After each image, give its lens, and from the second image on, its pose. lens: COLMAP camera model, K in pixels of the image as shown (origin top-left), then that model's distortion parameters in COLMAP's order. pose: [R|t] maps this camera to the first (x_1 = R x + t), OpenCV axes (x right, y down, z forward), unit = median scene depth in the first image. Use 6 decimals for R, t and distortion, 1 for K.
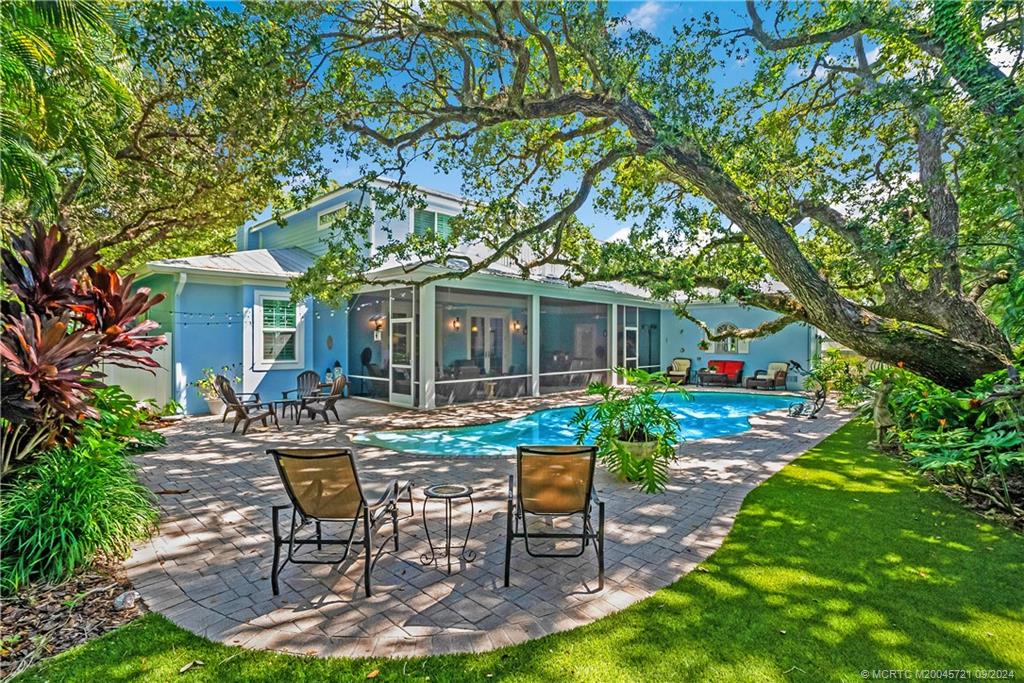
lens RADIAL K [[489.6, 0, 512.0], [0, 489.6, 341.5], [0, 0, 1]] dist [-0.059655, -0.000122]
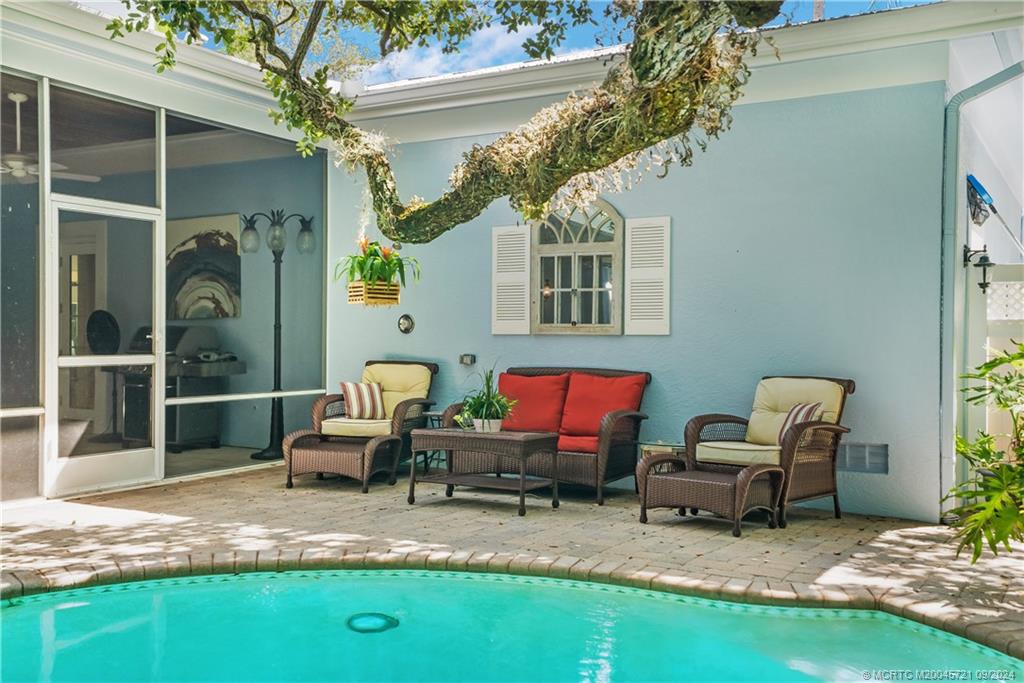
lens RADIAL K [[984.6, 0, 512.0], [0, 984.6, 341.5], [0, 0, 1]] dist [0.008825, 0.007476]
pose [[0.979052, 0.001367, 0.203604, 0.367327], [-0.003149, 0.999960, 0.008431, 0.026865], [-0.203584, -0.008895, 0.979017, 0.649450]]
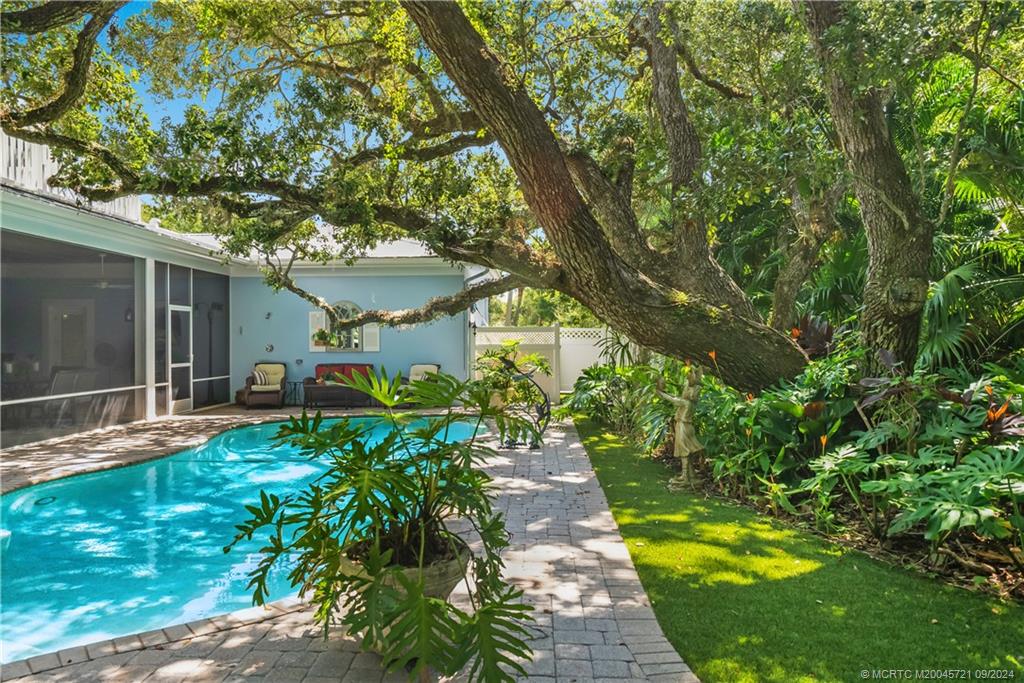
lens RADIAL K [[755.6, 0, 512.0], [0, 755.6, 341.5], [0, 0, 1]] dist [0.033148, -0.000269]
pose [[0.758398, -0.007646, 0.651747, -0.025414], [0.006306, 0.999970, 0.004393, 0.009580], [-0.651761, 0.000778, 0.758424, 0.152383]]
